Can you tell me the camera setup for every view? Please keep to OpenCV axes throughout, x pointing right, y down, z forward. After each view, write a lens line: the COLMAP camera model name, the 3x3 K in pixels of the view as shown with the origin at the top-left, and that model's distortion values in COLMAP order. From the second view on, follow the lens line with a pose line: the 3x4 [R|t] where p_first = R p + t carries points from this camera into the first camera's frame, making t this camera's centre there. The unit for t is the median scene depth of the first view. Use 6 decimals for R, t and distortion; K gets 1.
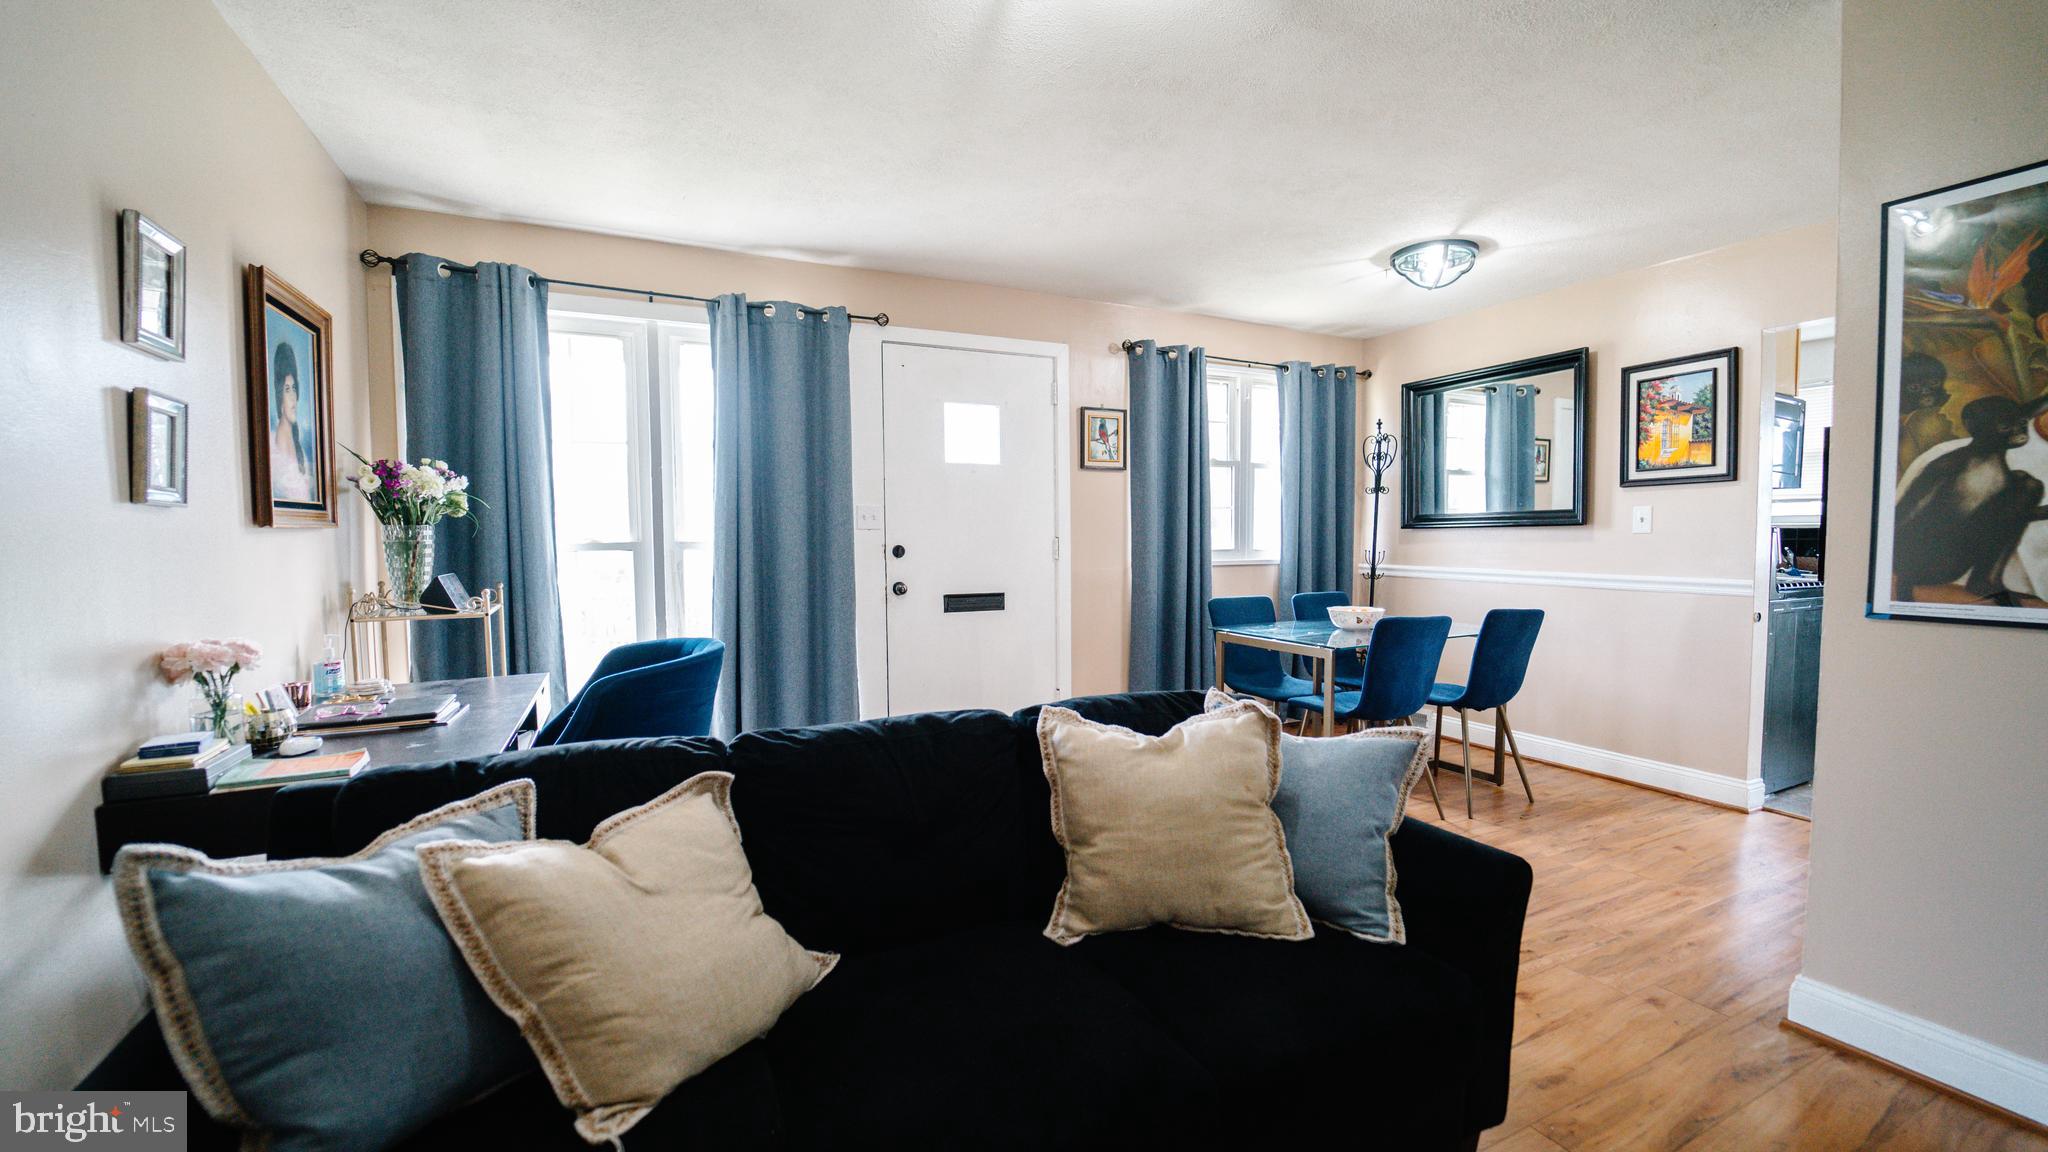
lens RADIAL K [[831.1, 0, 1033.2], [0, 831.1, 571.5], [0, 0, 1]] dist [-0.023440, 0.000128]
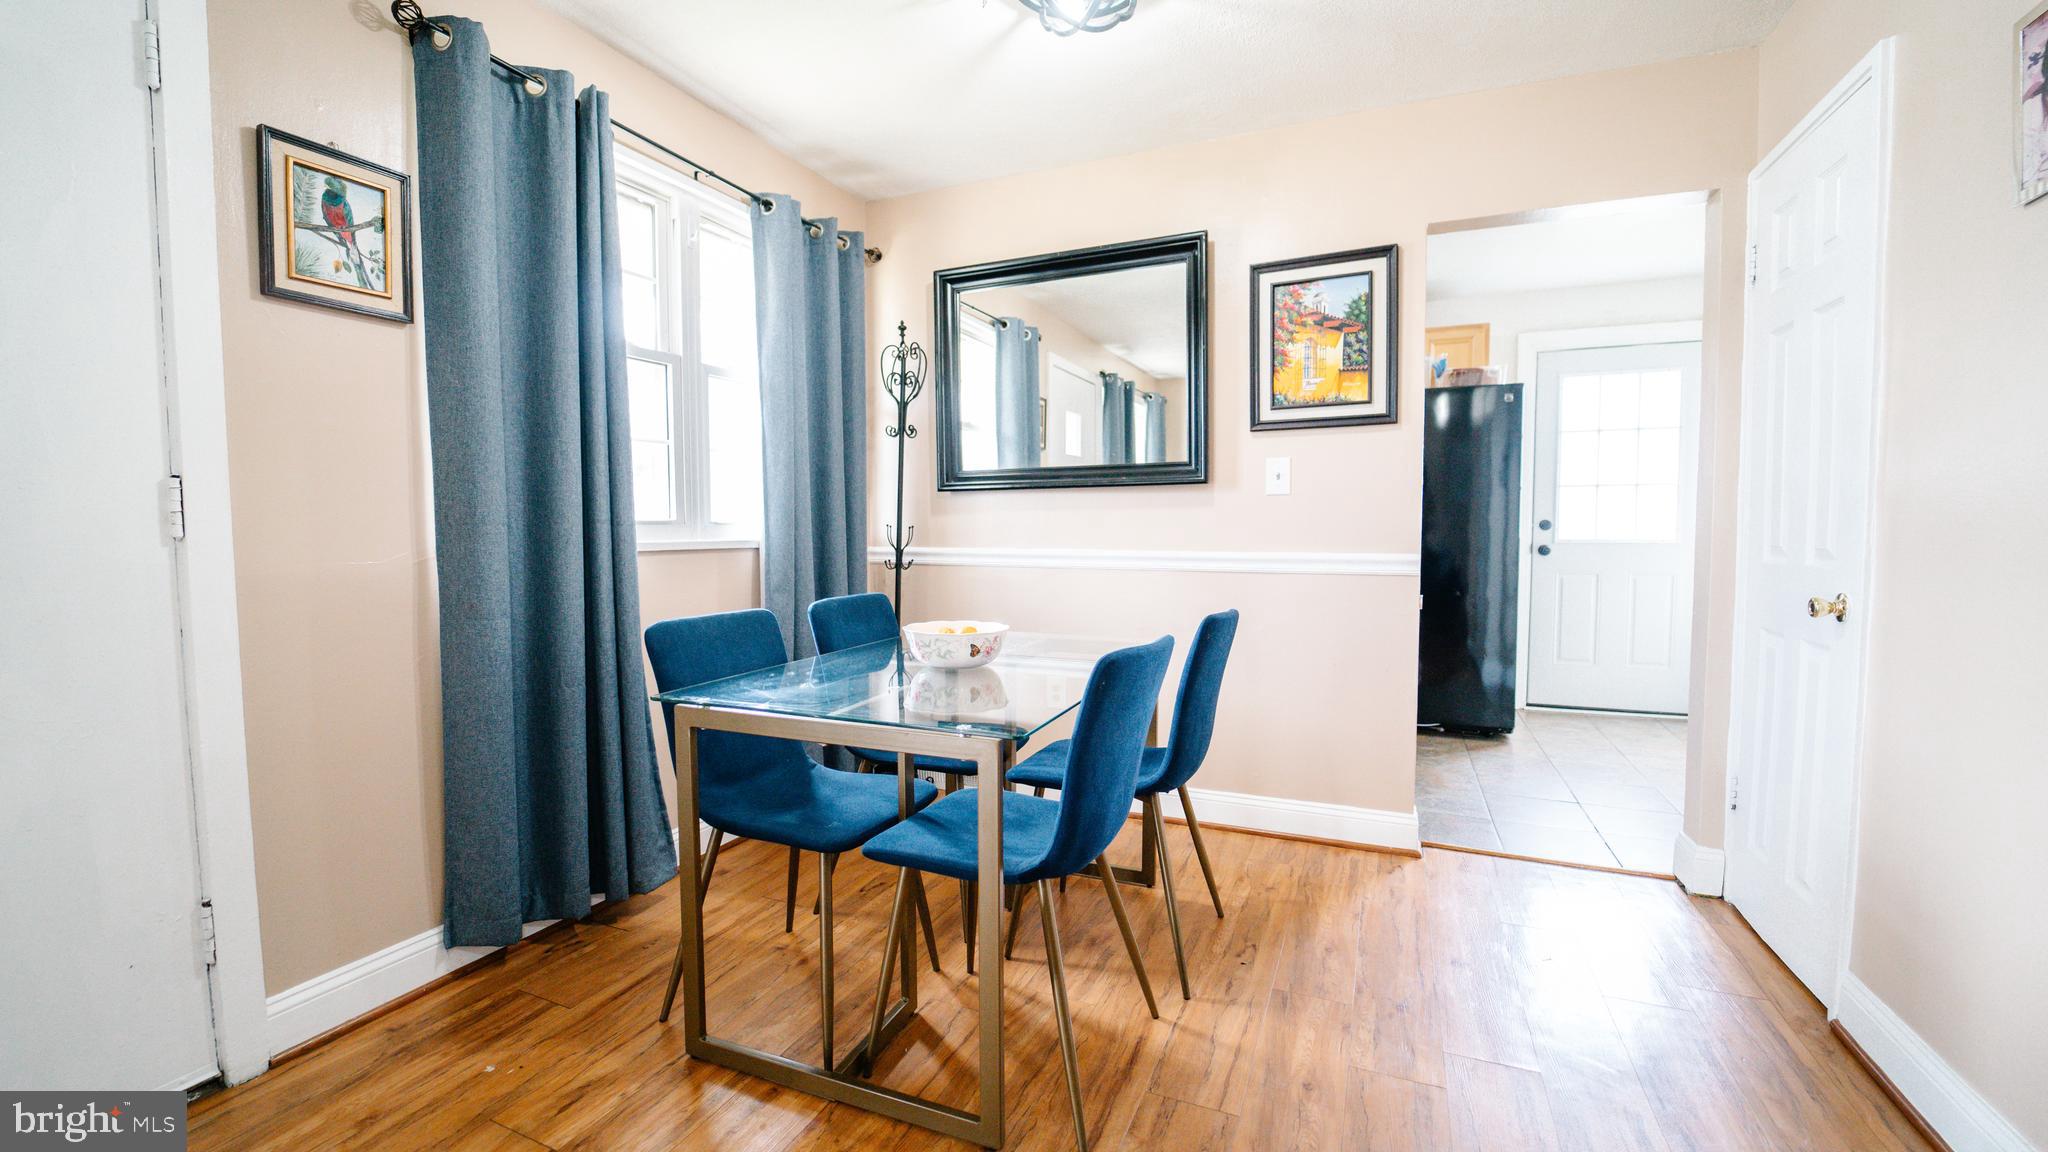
lens RADIAL K [[831.1, 0, 1033.2], [0, 831.1, 571.5], [0, 0, 1]] dist [-0.023440, 0.000128]
pose [[0.760769, -0.033063, 0.648181, 0.083061], [0.028699, 0.999438, 0.017295, 0.002887], [-0.648388, 0.005445, 0.761290, 0.518874]]
